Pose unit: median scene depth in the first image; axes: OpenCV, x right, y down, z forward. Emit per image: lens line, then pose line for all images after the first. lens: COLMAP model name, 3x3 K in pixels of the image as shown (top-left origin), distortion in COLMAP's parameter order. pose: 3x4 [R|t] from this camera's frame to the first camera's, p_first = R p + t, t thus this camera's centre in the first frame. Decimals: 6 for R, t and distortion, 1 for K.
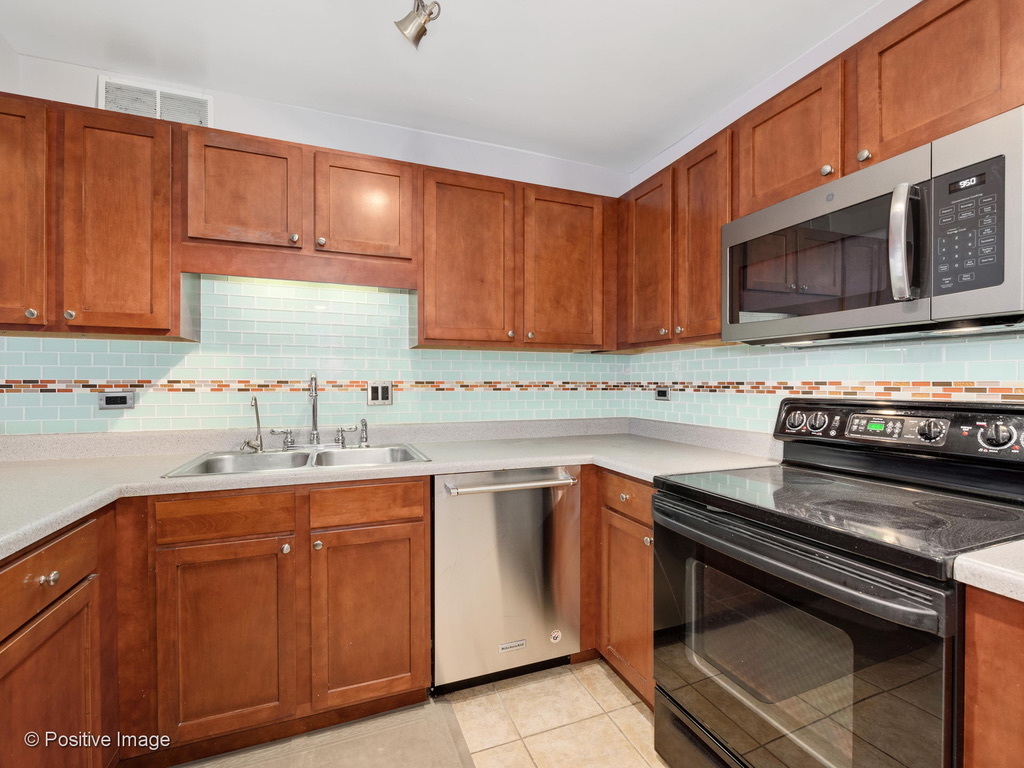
lens RADIAL K [[461.9, 0, 511.4], [0, 461.9, 382.8], [0, 0, 1]] dist [0.005668, 0.000570]
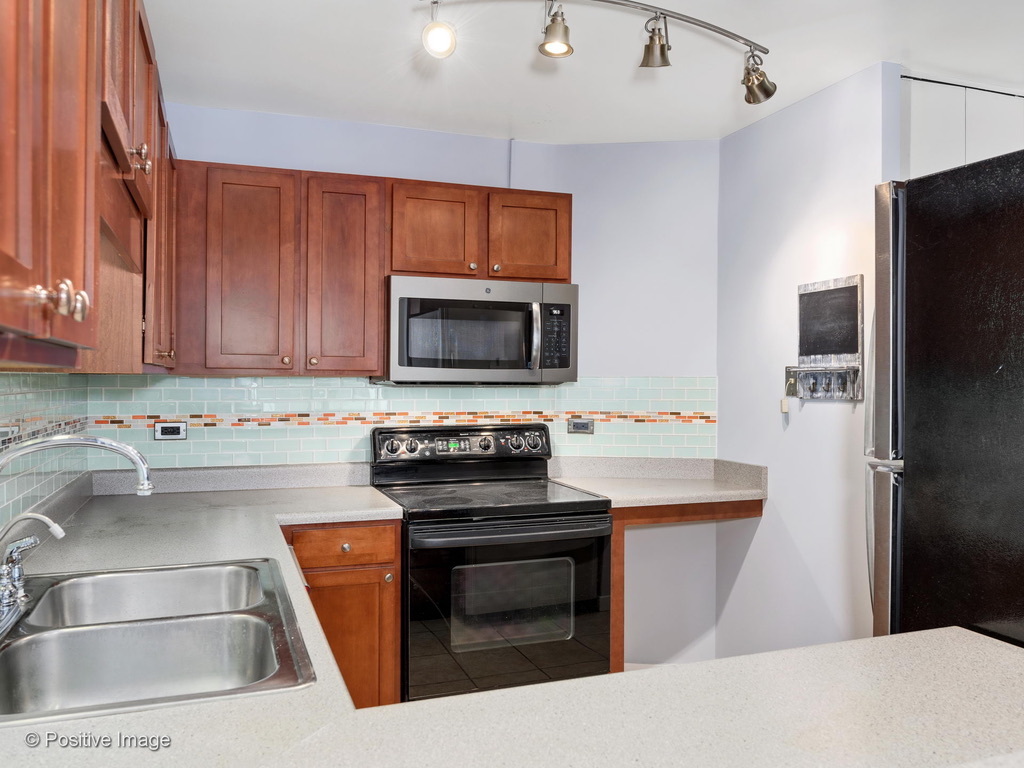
lens RADIAL K [[768.9, 0, 516.2], [0, 768.9, 382.4], [0, 0, 1]] dist [0.004762, -0.000434]
pose [[0.023584, -0.003056, 0.999717, -1.471984], [-0.003050, 0.999990, 0.003129, -0.099170], [-0.999717, -0.003123, 0.023574, 0.729827]]
